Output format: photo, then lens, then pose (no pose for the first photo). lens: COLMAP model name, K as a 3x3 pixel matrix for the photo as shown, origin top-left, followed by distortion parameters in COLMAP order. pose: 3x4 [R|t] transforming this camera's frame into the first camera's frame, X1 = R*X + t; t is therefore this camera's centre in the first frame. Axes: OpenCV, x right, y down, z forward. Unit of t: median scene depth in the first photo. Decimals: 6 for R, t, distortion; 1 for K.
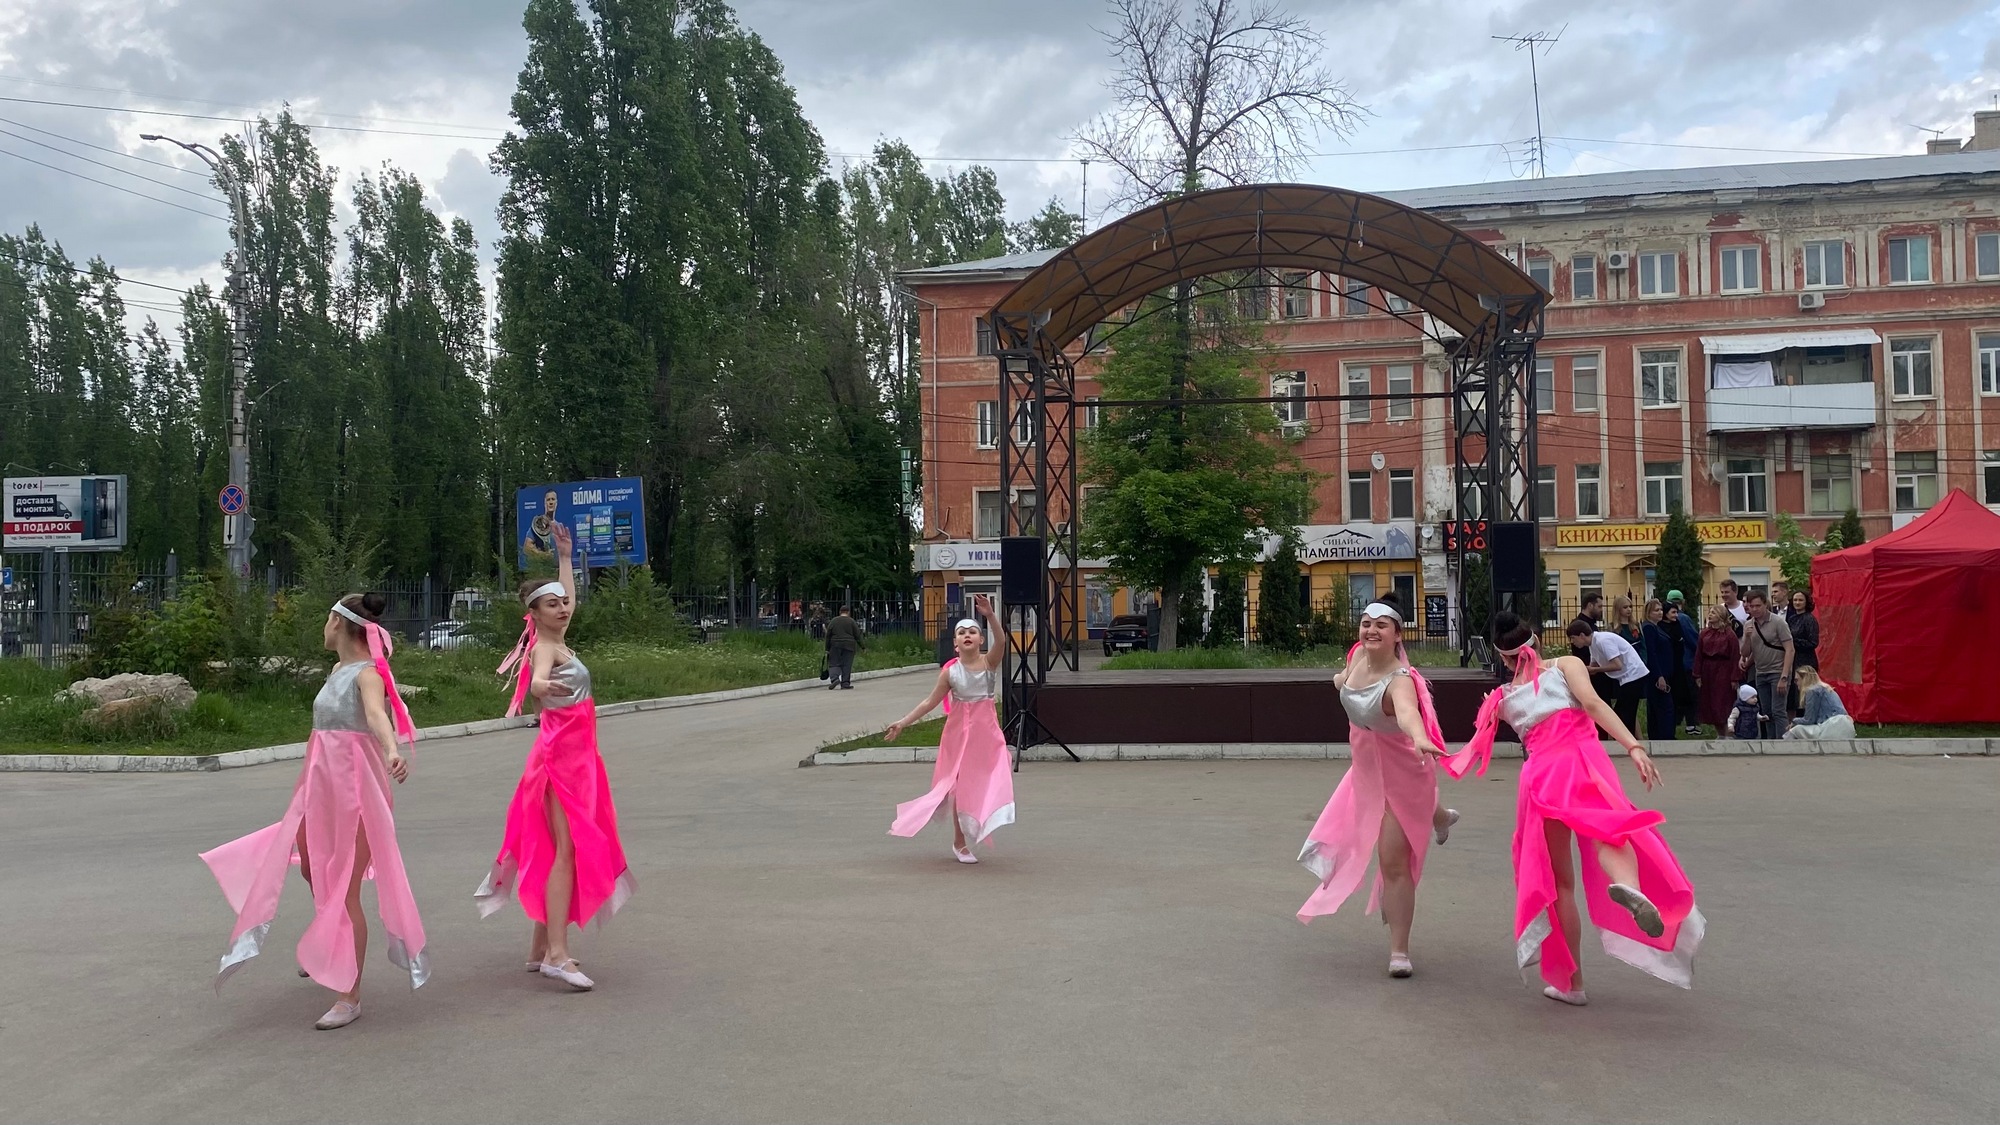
lens RADIAL K [[1726.7, 0, 1130.9], [0, 1726.7, 555.5], [0, 0, 1]] dist [0.036423, -0.021671]
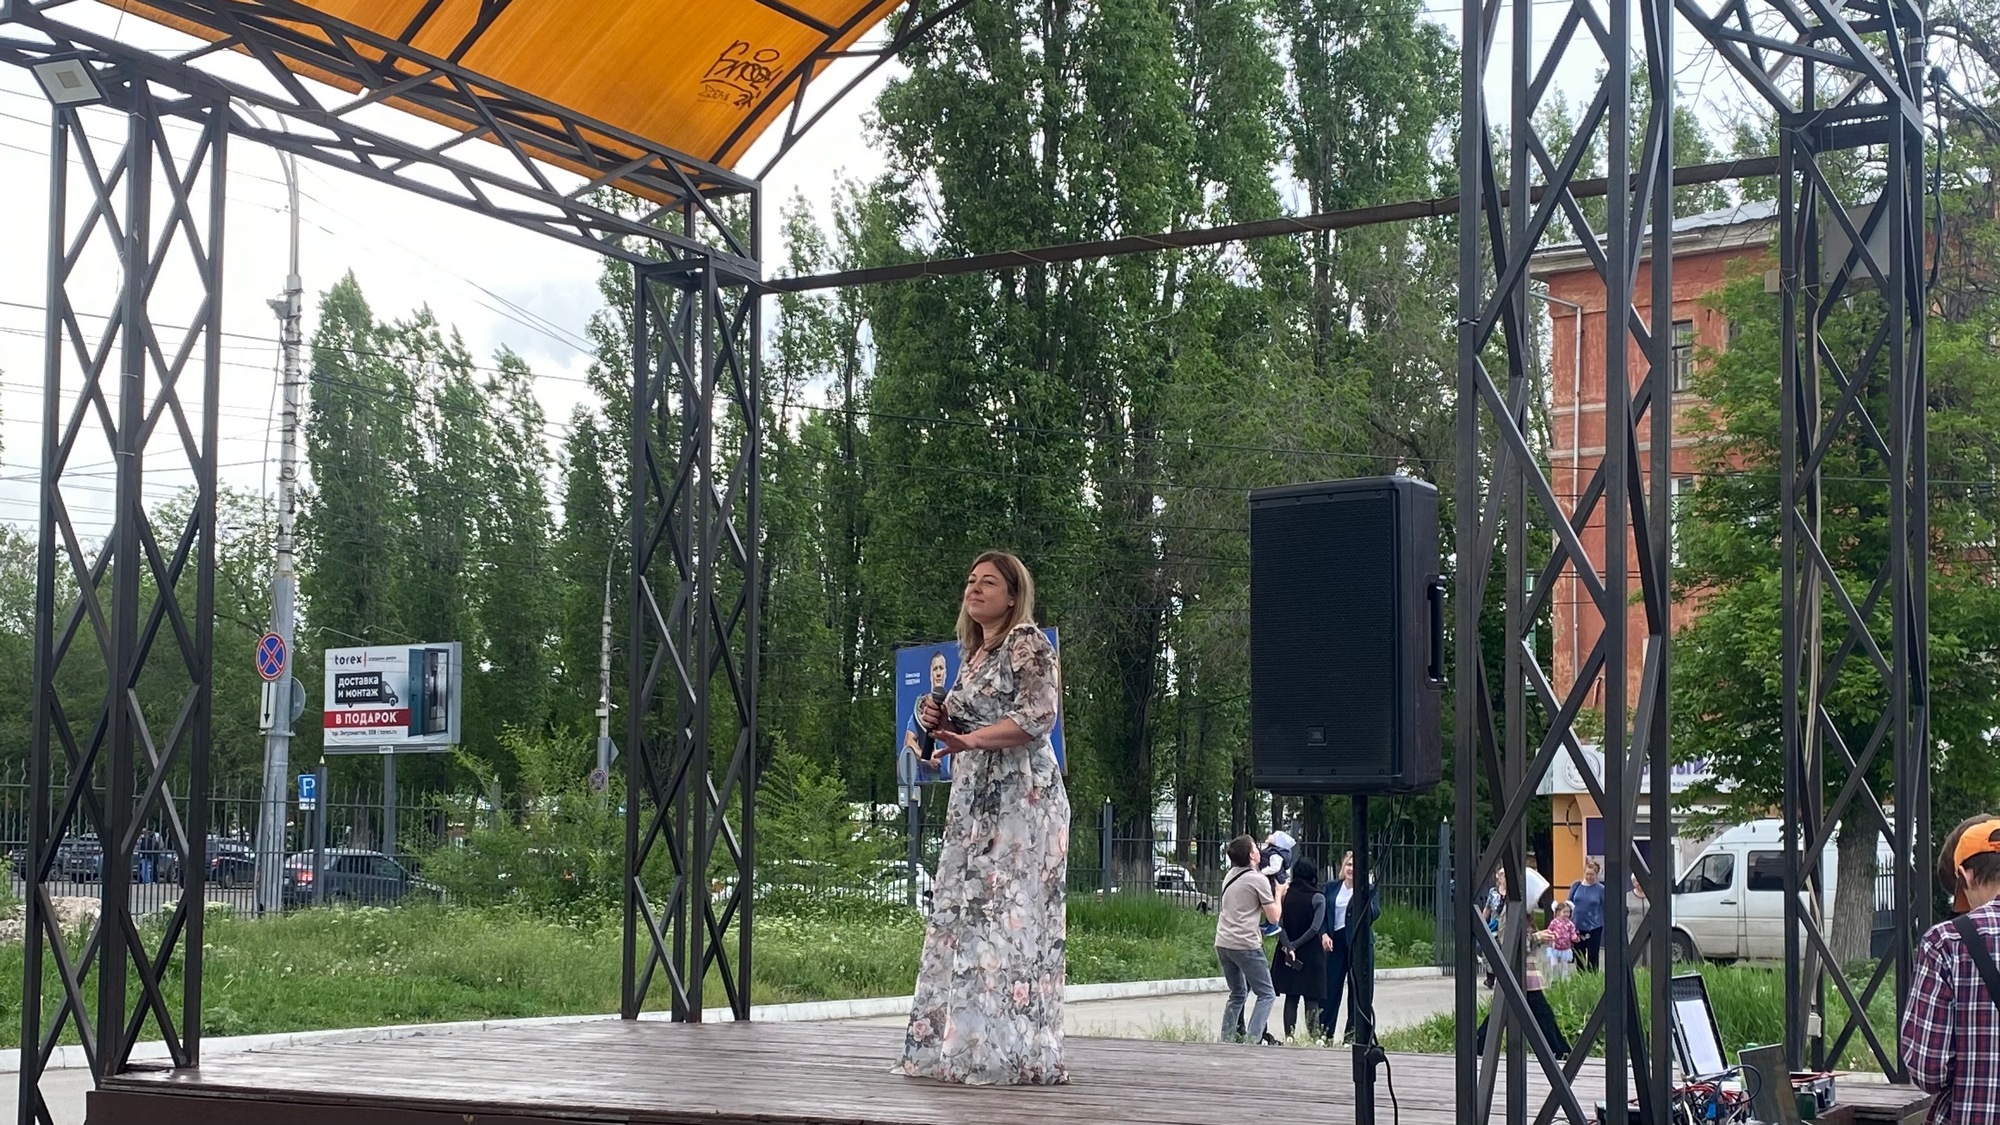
lens RADIAL K [[2618.8, 0, 1003.1], [0, 2618.8, 696.2], [0, 0, 1]] dist [0.220663, -0.697849]
pose [[0.901814, -0.002852, -0.432116, 0.084445], [-0.011211, 0.999487, -0.029992, 0.004941], [0.431980, 0.031892, 0.901319, 0.171657]]
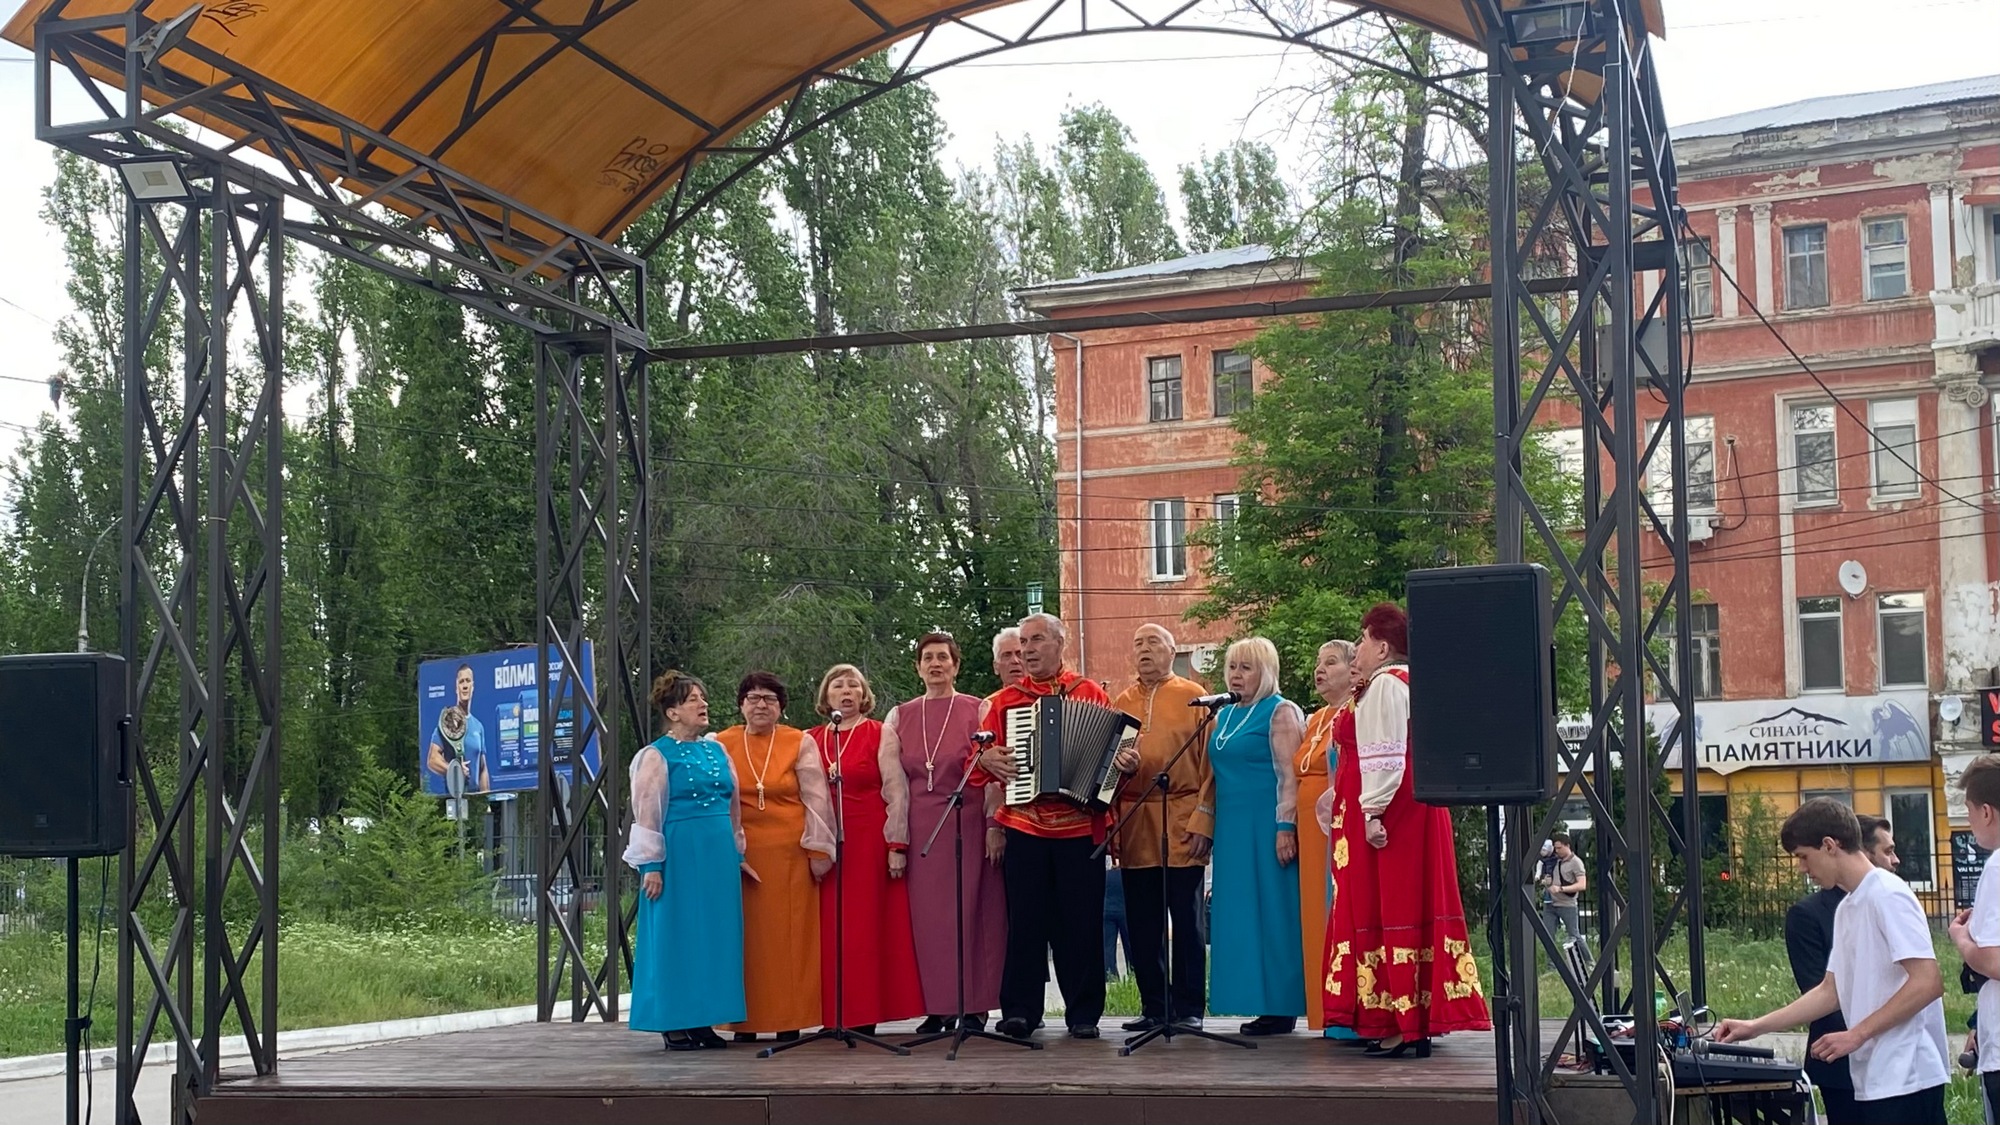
lens RADIAL K [[2582.0, 0, 1049.9], [0, 2582.0, 673.1], [0, 0, 1]] dist [0.161578, -0.502585]
pose [[0.977296, -0.018210, -0.211094, 0.061683], [0.009895, 0.999135, -0.040379, 0.004069], [0.211647, 0.037374, 0.976631, 0.140251]]
